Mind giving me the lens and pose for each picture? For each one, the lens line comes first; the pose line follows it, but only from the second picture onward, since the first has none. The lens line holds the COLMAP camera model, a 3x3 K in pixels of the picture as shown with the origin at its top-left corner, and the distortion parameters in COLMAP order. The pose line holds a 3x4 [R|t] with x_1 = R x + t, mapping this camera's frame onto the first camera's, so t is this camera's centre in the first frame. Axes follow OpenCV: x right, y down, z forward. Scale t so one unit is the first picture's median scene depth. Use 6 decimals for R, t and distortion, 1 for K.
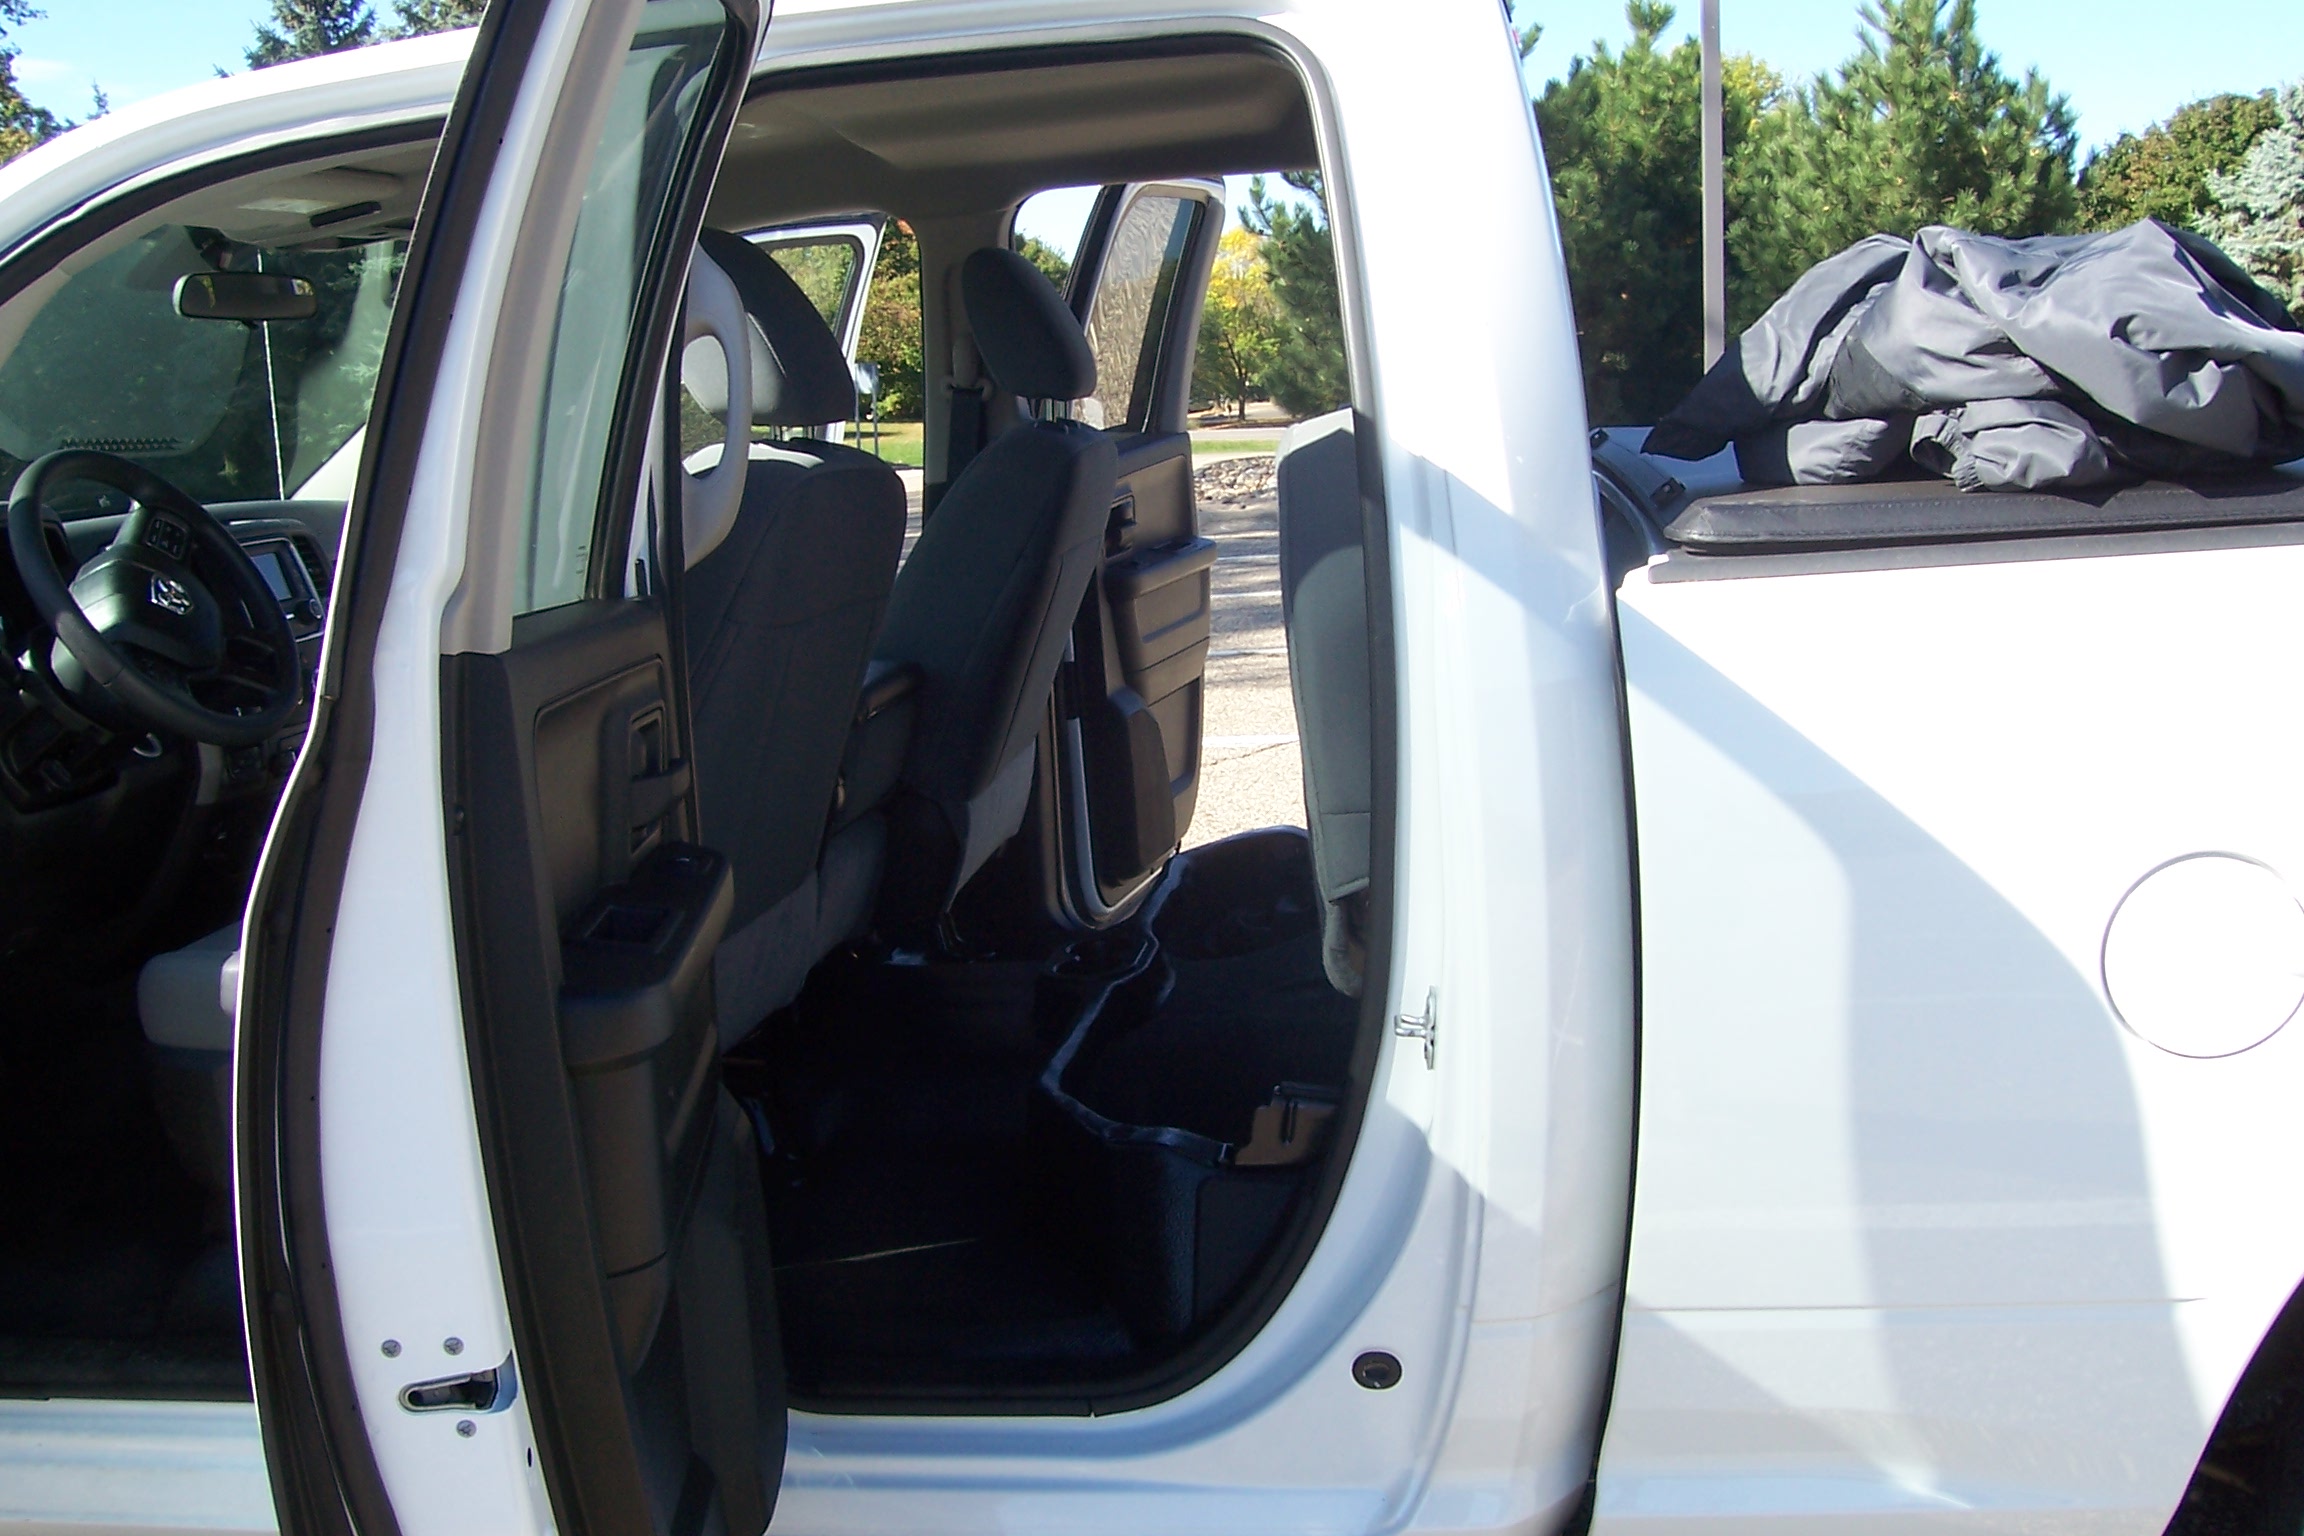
lens RADIAL K [[2307.5, 0, 1124.7], [0, 2307.5, 761.7], [0, 0, 1]] dist [-0.189316, 0.185516]
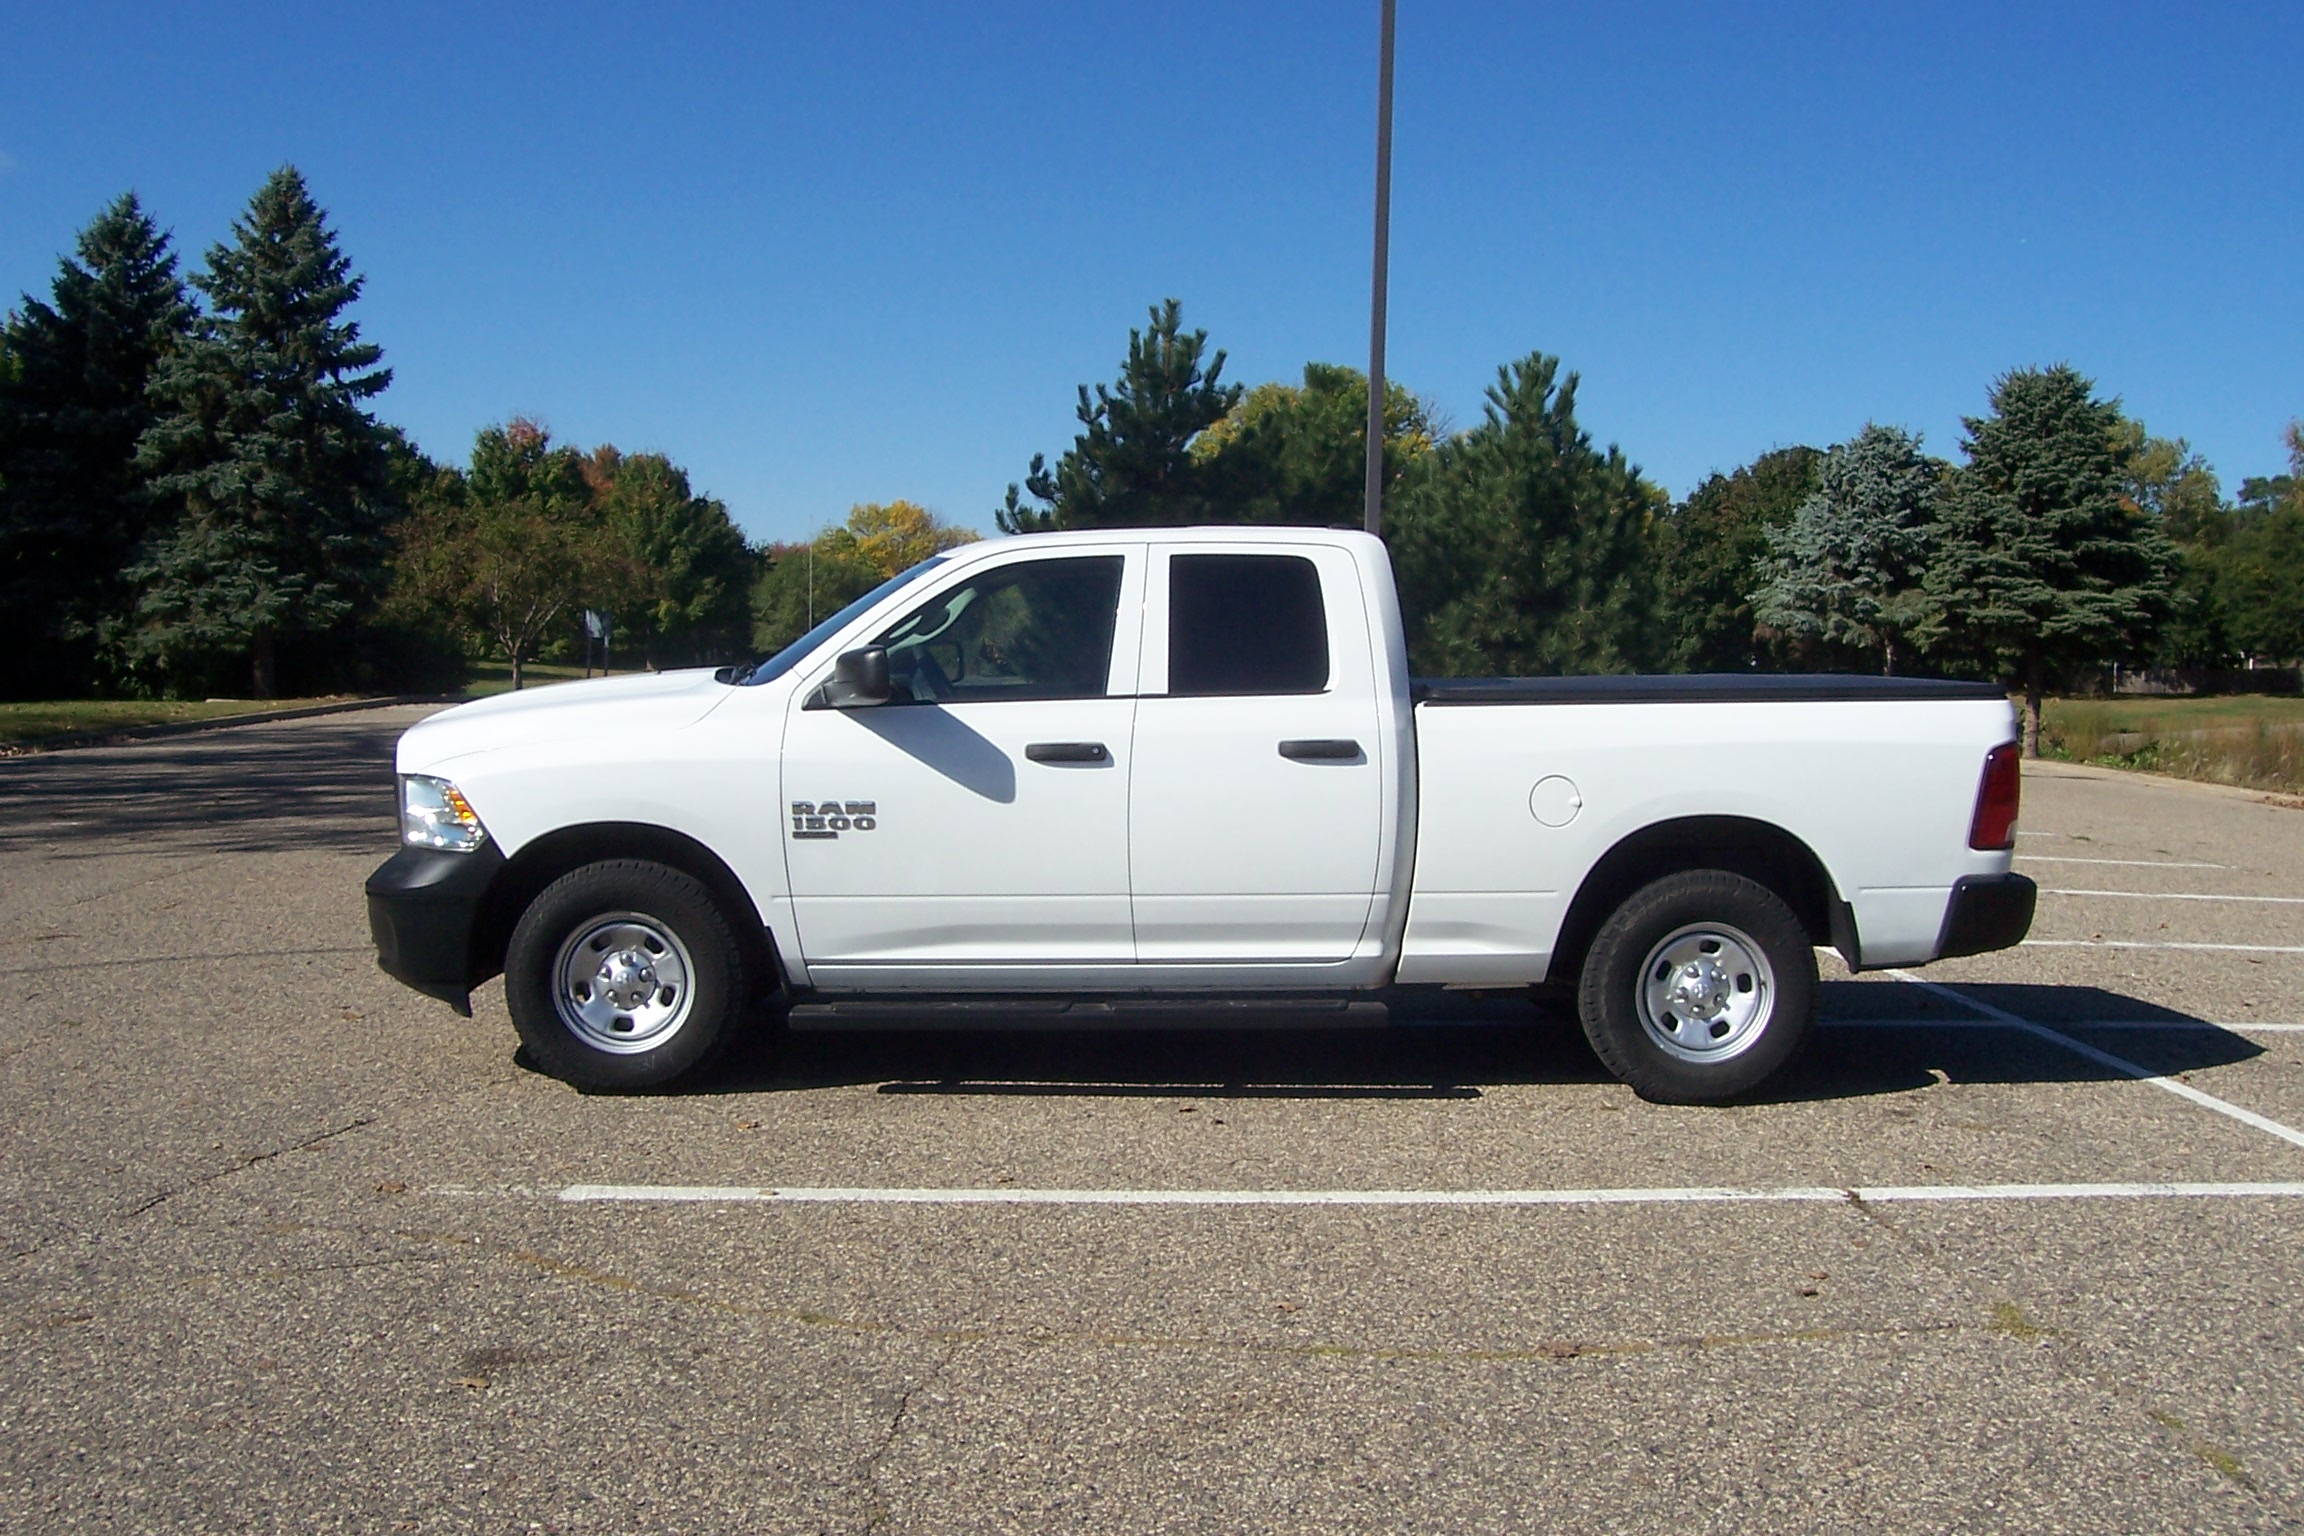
lens RADIAL K [[2307.5, 0, 1124.7], [0, 2307.5, 761.7], [0, 0, 1]] dist [-0.189316, 0.185516]
pose [[0.985224, 0.059499, 0.160605, -0.075339], [-0.040268, 0.991902, -0.120450, 0.042499], [-0.166471, 0.112203, 0.979642, -0.231368]]
